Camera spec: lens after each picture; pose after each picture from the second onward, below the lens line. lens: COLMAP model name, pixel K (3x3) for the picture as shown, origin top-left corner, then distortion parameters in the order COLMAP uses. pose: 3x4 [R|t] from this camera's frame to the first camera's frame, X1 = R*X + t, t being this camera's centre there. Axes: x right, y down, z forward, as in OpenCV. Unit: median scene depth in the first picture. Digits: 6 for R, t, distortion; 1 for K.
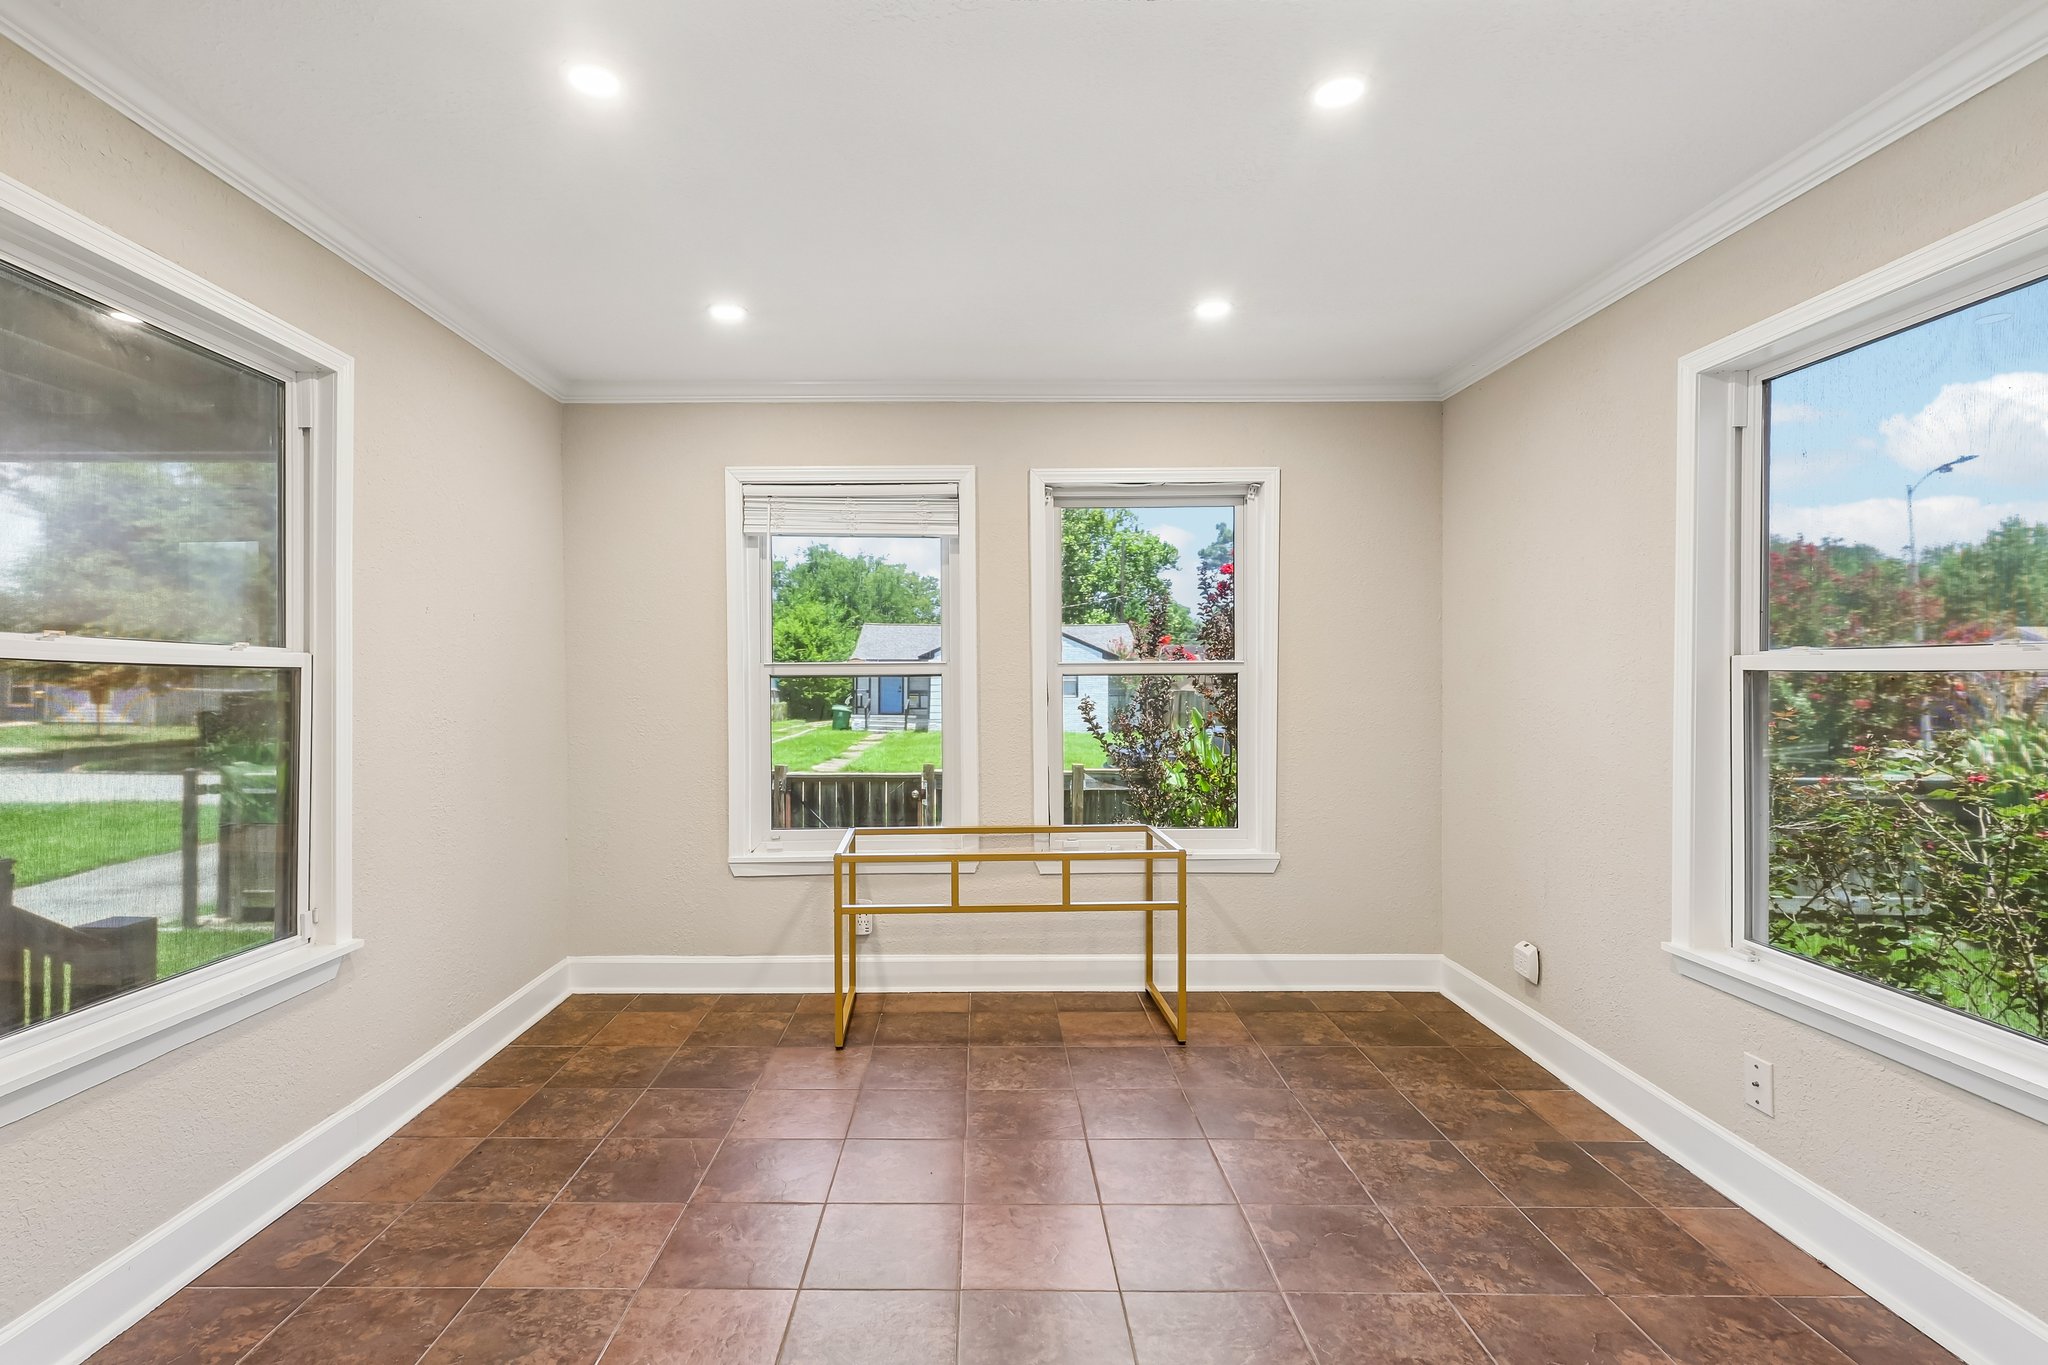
lens RADIAL K [[952.4, 0, 956.9], [0, 952.4, 679.7], [0, 0, 1]] dist [-0.002955, 0.000606]
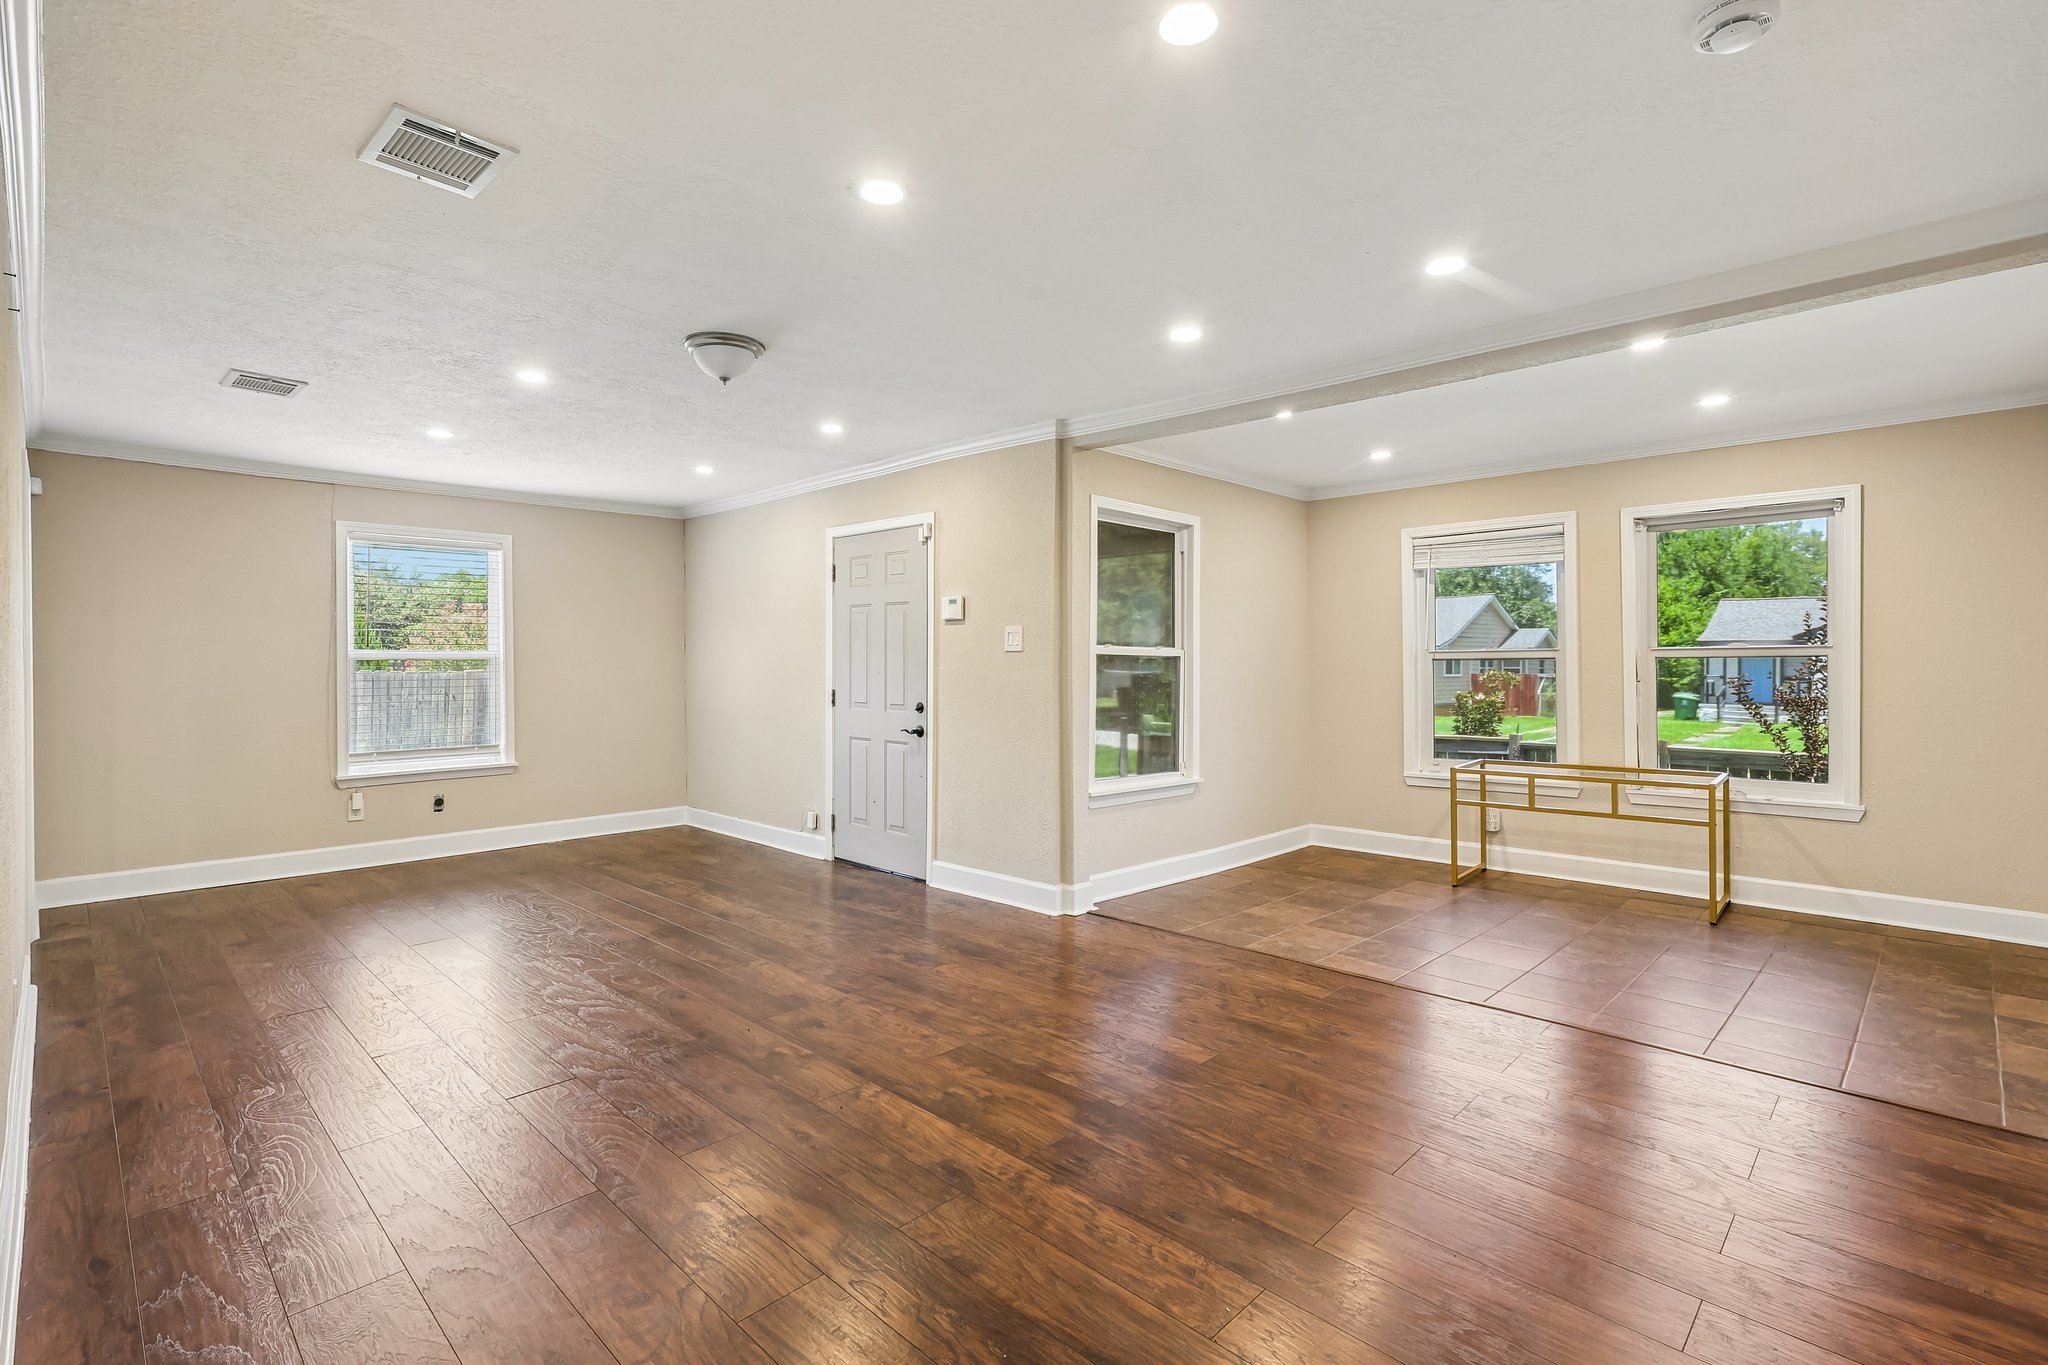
lens RADIAL K [[952.4, 0, 1019.0], [0, 952.4, 672.6], [0, 0, 1]] dist [-0.002955, 0.000606]
pose [[0.718092, 0.004692, -0.695932, 0.407220], [0.001041, 0.999969, 0.007816, 0.004867], [0.695948, -0.006337, 0.718065, -0.595211]]
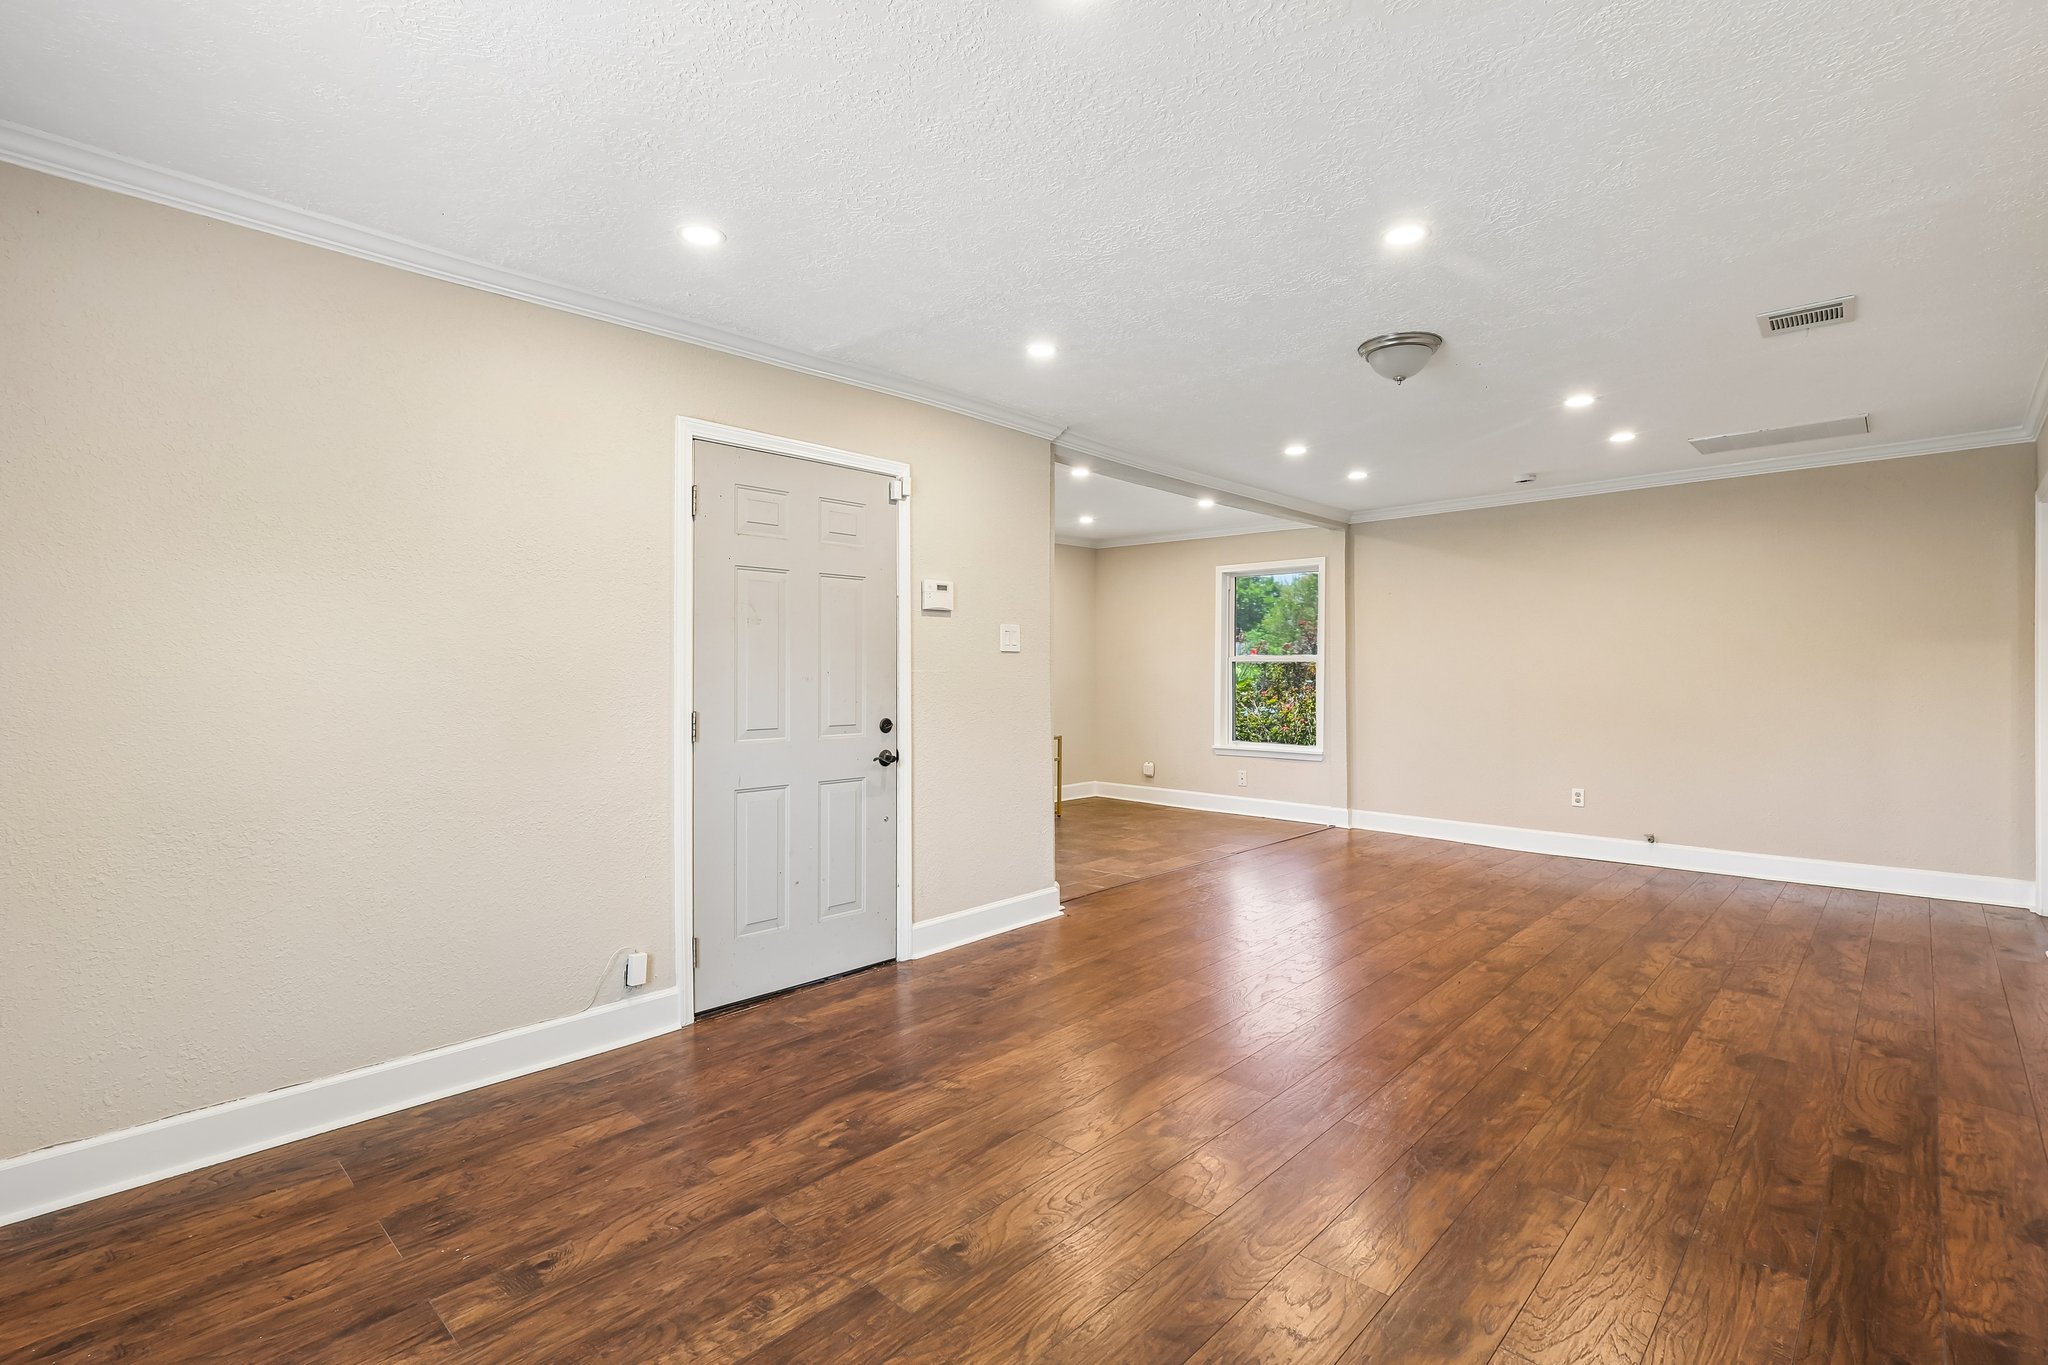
lens RADIAL K [[952.4, 0, 1016.8], [0, 952.4, 676.8], [0, 0, 1]] dist [-0.002955, 0.000606]
pose [[0.683020, -0.010818, 0.730319, -1.385151], [0.005957, 0.999940, 0.009240, 0.006230], [-0.730375, -0.001960, 0.683044, -0.487750]]
